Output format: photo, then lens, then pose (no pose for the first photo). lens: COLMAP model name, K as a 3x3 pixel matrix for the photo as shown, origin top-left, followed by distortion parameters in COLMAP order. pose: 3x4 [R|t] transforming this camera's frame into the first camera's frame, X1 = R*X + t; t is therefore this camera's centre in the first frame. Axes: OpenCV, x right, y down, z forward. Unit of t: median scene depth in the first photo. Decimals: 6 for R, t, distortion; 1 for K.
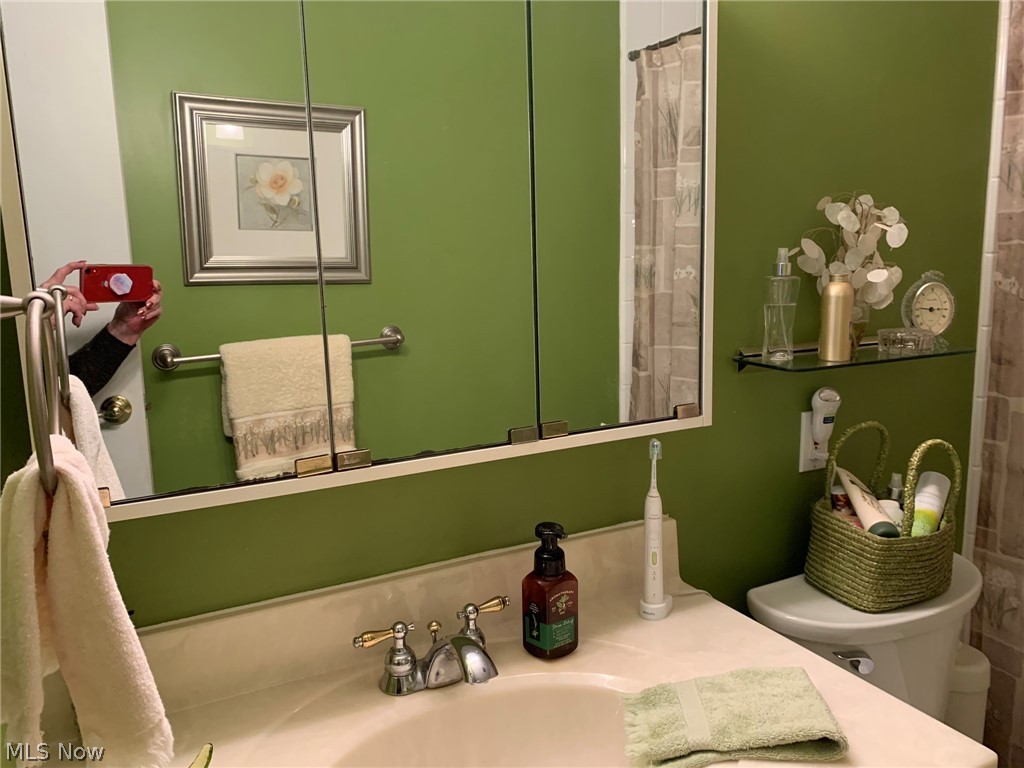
lens RADIAL K [[796.7, 0, 525.1], [0, 796.7, 376.8], [0, 0, 1]] dist [0.047686, -0.063775]
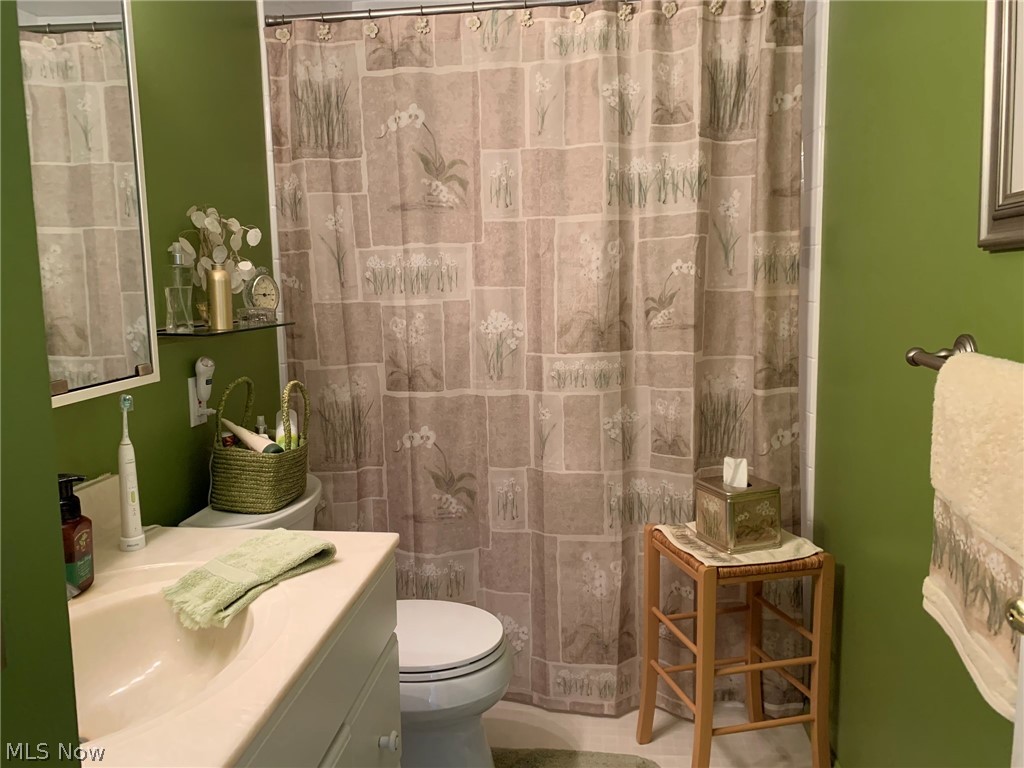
lens RADIAL K [[796.7, 0, 525.1], [0, 796.7, 376.8], [0, 0, 1]] dist [0.047686, -0.063775]
pose [[0.548991, -0.091215, 0.830836, -0.443047], [0.135190, 0.990629, 0.019429, 0.097742], [-0.824823, 0.101655, 0.556178, -0.135613]]
